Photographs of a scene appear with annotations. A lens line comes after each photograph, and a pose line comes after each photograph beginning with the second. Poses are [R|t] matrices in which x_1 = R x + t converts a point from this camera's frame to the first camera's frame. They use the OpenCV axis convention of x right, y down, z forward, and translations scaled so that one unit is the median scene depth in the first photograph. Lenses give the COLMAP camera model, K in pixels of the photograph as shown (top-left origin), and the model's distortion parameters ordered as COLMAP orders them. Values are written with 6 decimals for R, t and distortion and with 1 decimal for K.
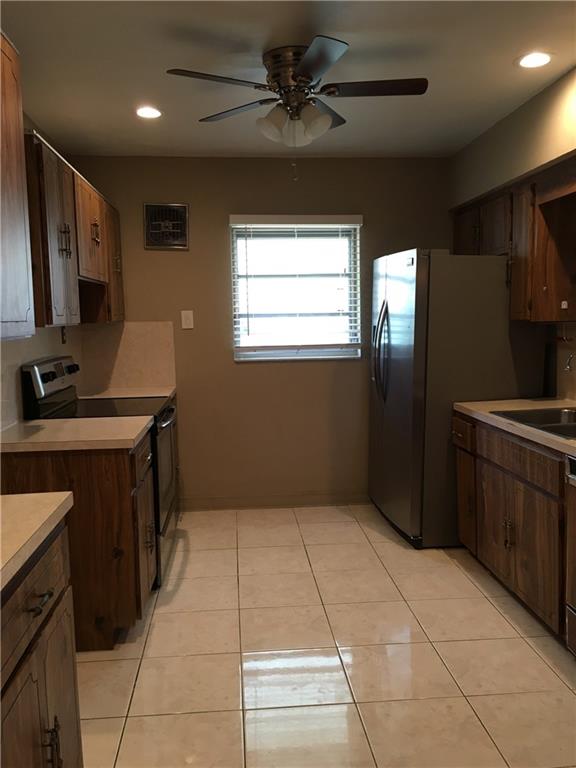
lens RADIAL K [[661.3, 0, 283.4], [0, 661.3, 385.0], [0, 0, 1]] dist [0.084150, -0.093553]
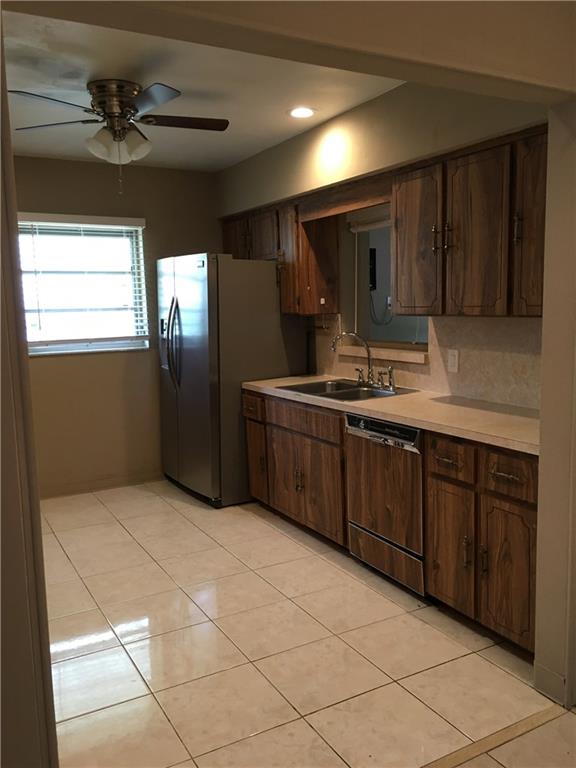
lens RADIAL K [[661.3, 0, 287.6], [0, 661.3, 384.9], [0, 0, 1]] dist [0.084150, -0.093553]
pose [[0.913287, -0.057667, 0.403214, -0.153910], [0.052697, 0.998336, 0.023419, 0.007310], [-0.403893, -0.000140, 0.914806, -0.129025]]
